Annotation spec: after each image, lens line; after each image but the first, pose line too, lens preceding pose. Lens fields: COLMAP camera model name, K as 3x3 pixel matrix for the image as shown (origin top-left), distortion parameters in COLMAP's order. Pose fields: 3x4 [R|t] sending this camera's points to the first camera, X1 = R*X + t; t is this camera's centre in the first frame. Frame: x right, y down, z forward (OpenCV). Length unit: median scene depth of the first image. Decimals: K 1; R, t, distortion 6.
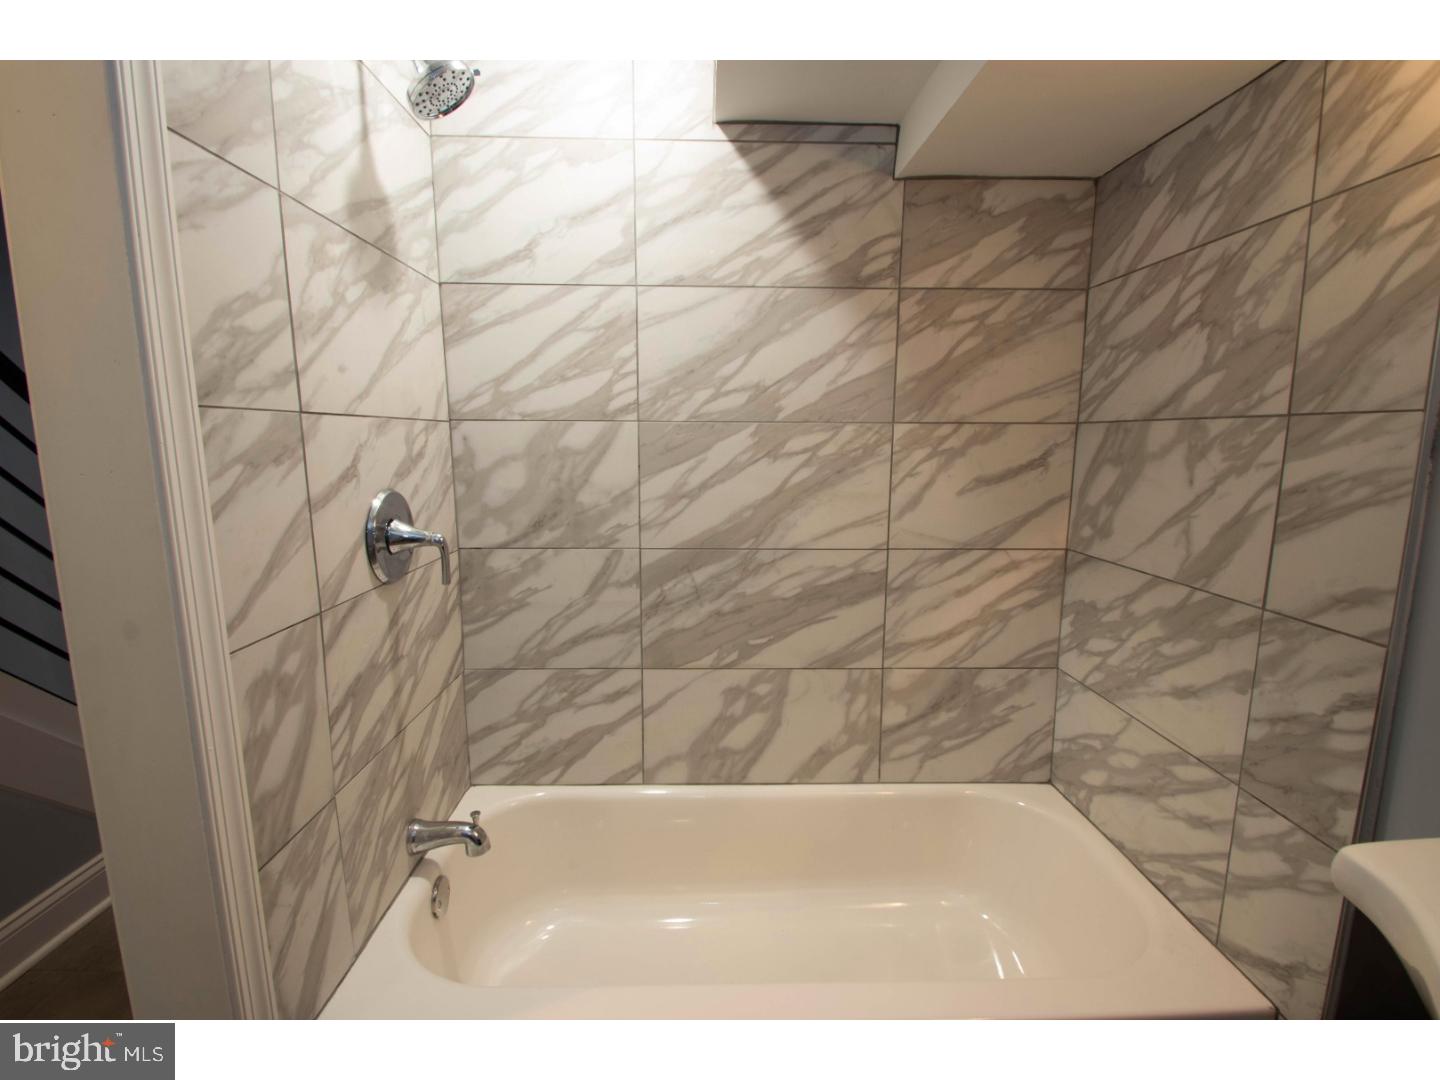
lens RADIAL K [[672.5, 0, 715.1], [0, 672.5, 549.3], [0, 0, 1]] dist [0.000774, -0.014506]
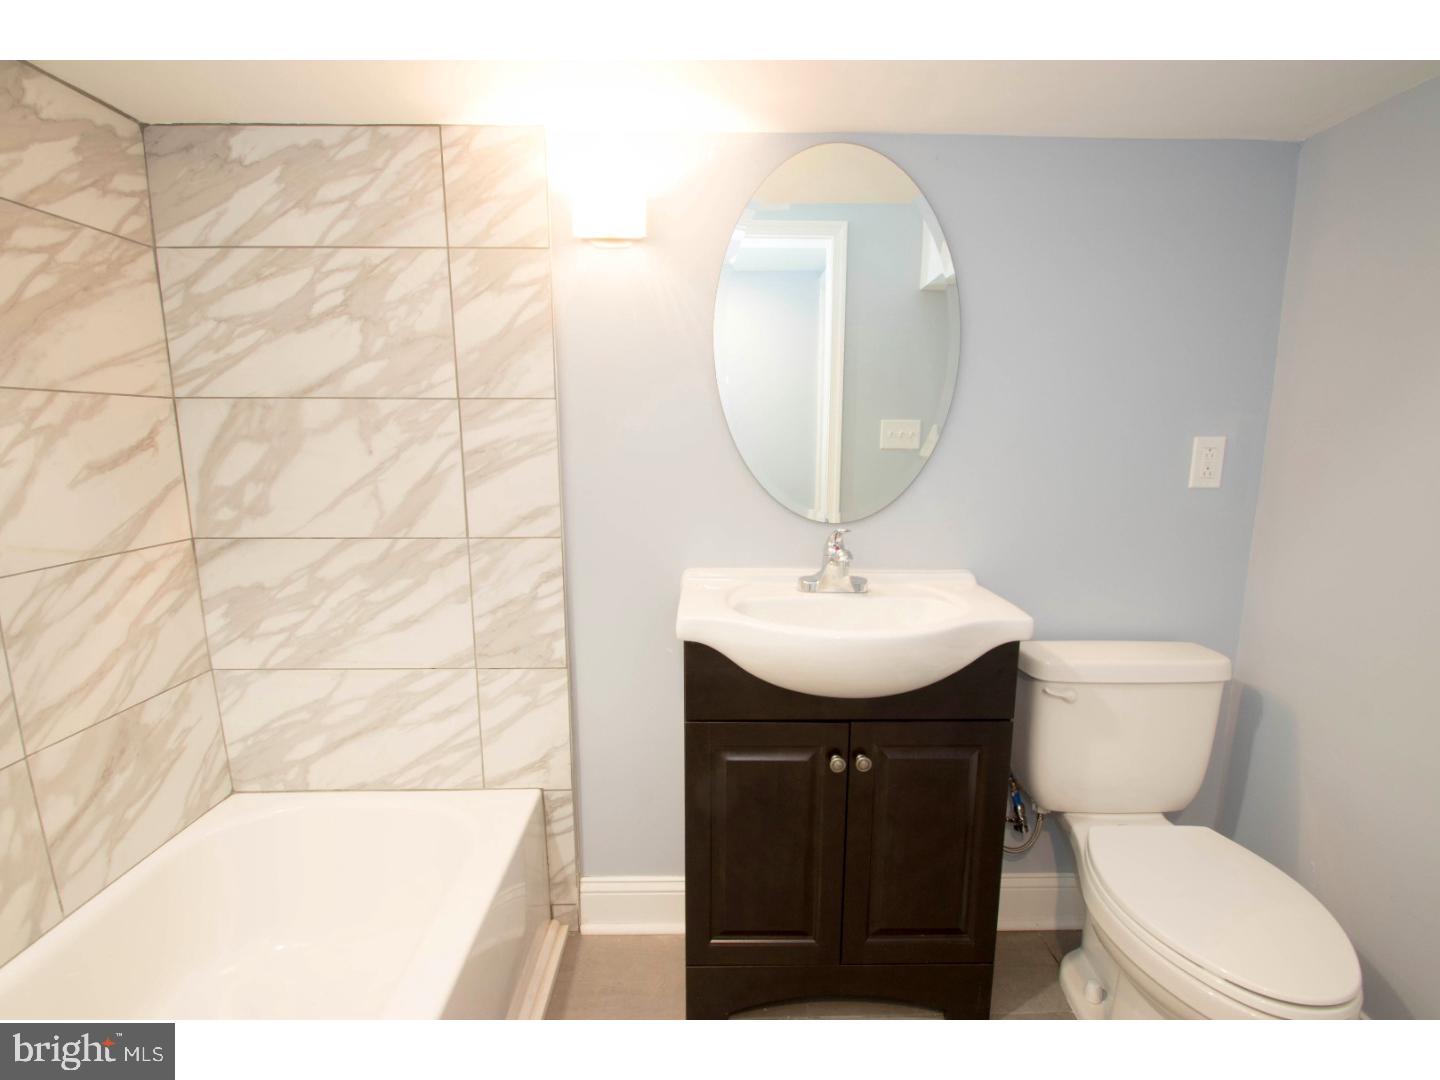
lens RADIAL K [[672.5, 0, 715.1], [0, 672.5, 549.3], [0, 0, 1]] dist [0.000774, -0.014506]
pose [[0.013508, -0.167474, 0.985784, -0.404614], [0.158199, 0.973815, 0.163273, -0.025261], [-0.987315, 0.153745, 0.039648, 0.314467]]
